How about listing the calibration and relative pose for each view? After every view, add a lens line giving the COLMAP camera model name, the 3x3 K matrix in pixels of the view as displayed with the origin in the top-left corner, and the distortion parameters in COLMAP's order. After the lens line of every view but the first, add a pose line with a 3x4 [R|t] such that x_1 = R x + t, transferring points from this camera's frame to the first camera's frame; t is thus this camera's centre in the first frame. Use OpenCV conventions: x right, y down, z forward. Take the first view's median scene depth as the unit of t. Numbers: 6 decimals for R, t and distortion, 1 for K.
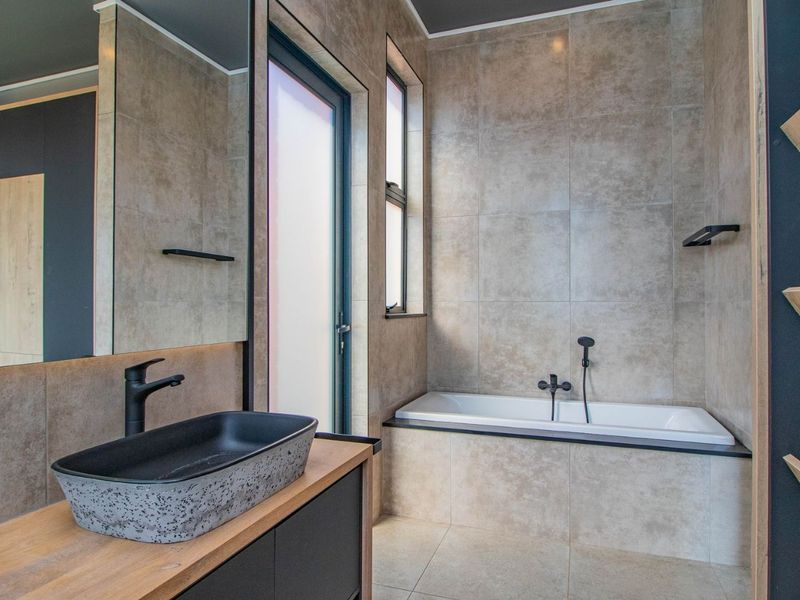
lens RADIAL K [[496.0, 0, 404.9], [0, 496.0, 300.4], [0, 0, 1]] dist [0.001103, -0.014692]
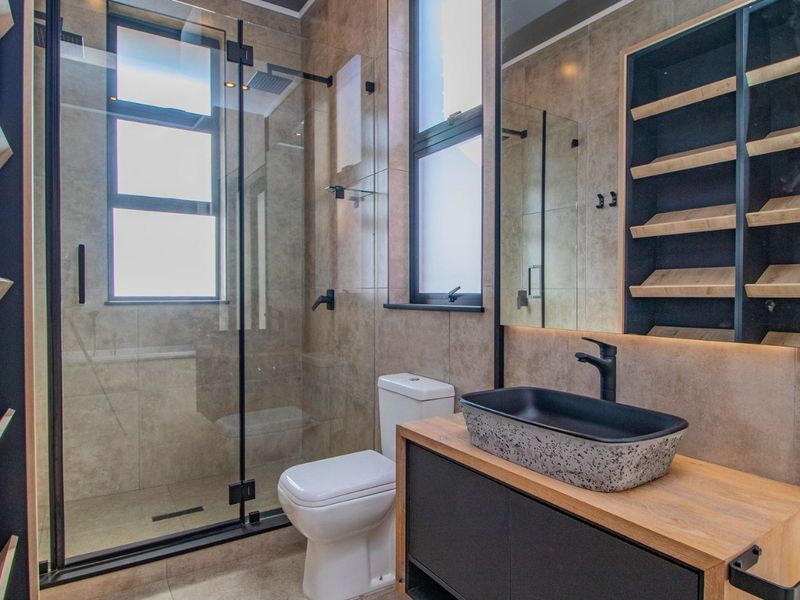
lens RADIAL K [[496.0, 0, 404.9], [0, 496.0, 300.4], [0, 0, 1]] dist [0.001103, -0.014692]
pose [[-0.601878, 0.010804, -0.798515, 0.821229], [0.005821, 0.999941, 0.009141, 0.017104], [0.798567, 0.000854, -0.601906, 1.565860]]
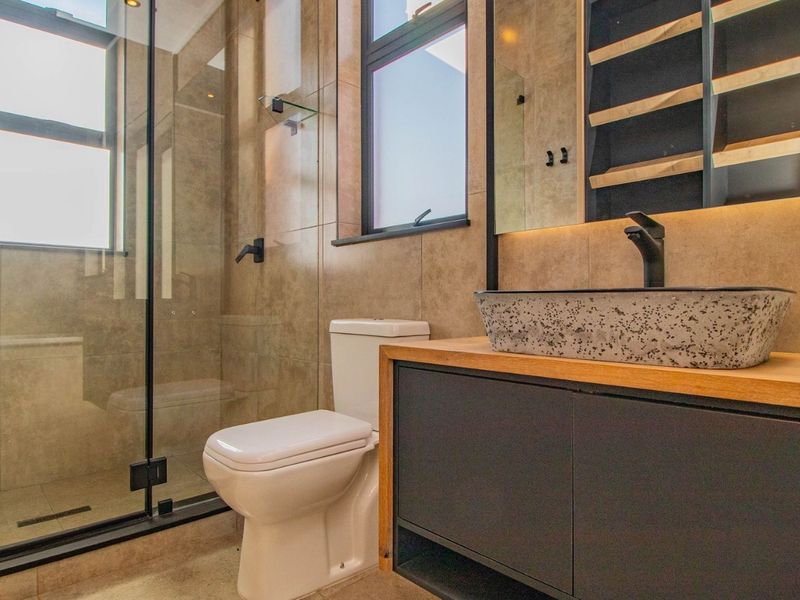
lens RADIAL K [[496.0, 0, 404.9], [0, 496.0, 300.4], [0, 0, 1]] dist [0.001103, -0.014692]
pose [[-0.446256, -0.007345, -0.894875, 0.612461], [0.007914, 0.999895, -0.012153, 0.335361], [0.894870, -0.012506, -0.446151, 1.176299]]
